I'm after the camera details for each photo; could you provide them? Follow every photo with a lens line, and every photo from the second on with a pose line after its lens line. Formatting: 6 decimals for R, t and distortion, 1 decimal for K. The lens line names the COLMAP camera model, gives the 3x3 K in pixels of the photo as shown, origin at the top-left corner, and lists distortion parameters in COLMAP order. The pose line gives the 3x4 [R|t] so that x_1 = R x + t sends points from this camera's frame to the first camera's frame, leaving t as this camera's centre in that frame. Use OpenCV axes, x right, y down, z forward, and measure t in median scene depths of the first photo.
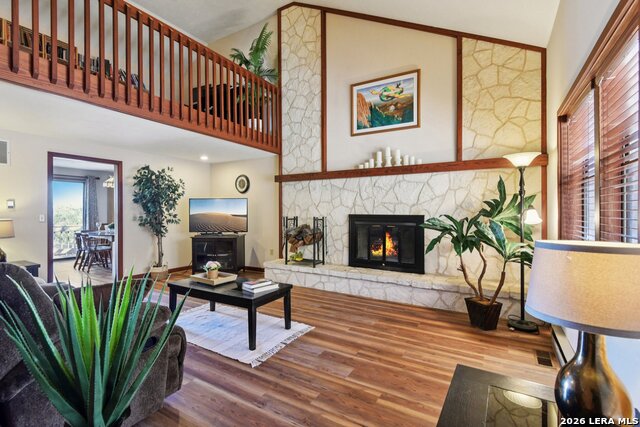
lens RADIAL K [[297.9, 0, 320.0], [0, 297.9, 213.5], [0, 0, 1]] dist [0.024146, -0.000214]
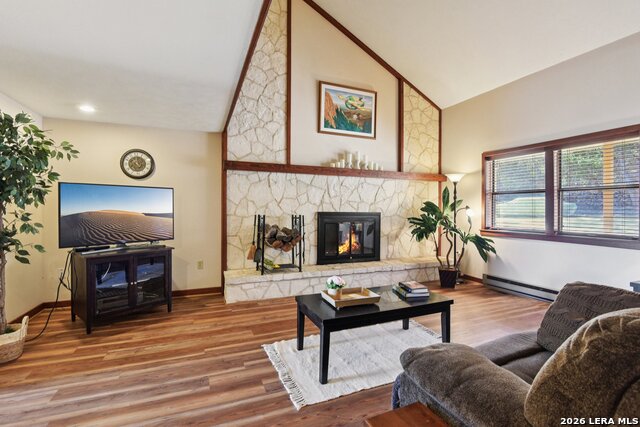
lens RADIAL K [[297.6, 0, 320.0], [0, 297.6, 213.5], [0, 0, 1]] dist [0.001124, 0.000030]
pose [[0.596960, -0.006109, 0.802248, -0.685305], [0.002435, 0.999980, 0.005803, 0.002060], [-0.802267, -0.001510, 0.596963, 0.413771]]
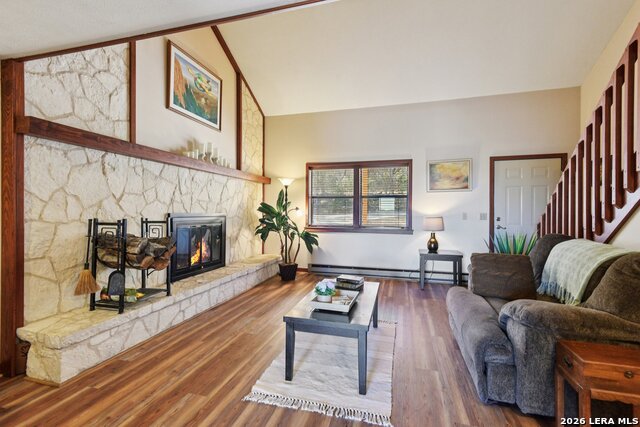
lens RADIAL K [[294.5, 0, 320.0], [0, 294.5, 213.5], [0, 0, 1]] dist [0.020239, 0.000138]
pose [[-0.260634, -0.007170, 0.965411, -0.715177], [0.005640, 0.999944, 0.008949, -0.001320], [-0.965421, 0.007777, -0.260579, 0.834345]]
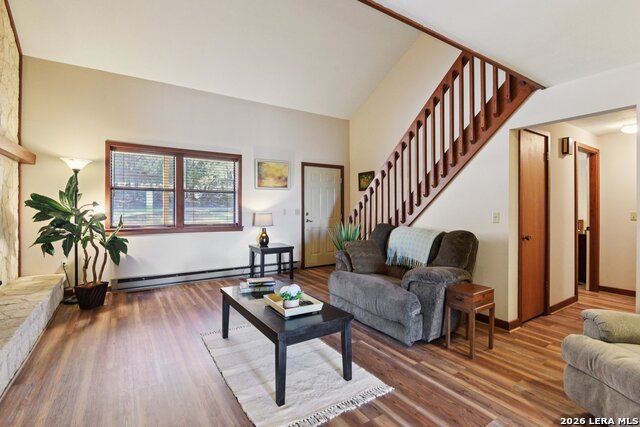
lens RADIAL K [[300.4, 0, 320.0], [0, 300.4, 213.5], [0, 0, 1]] dist [0.000000, -0.012865]
pose [[-0.896478, -0.012021, 0.442925, -0.490729], [0.000298, 0.999615, 0.027733, -0.006583], [-0.443088, 0.024993, -0.896130, 1.084617]]
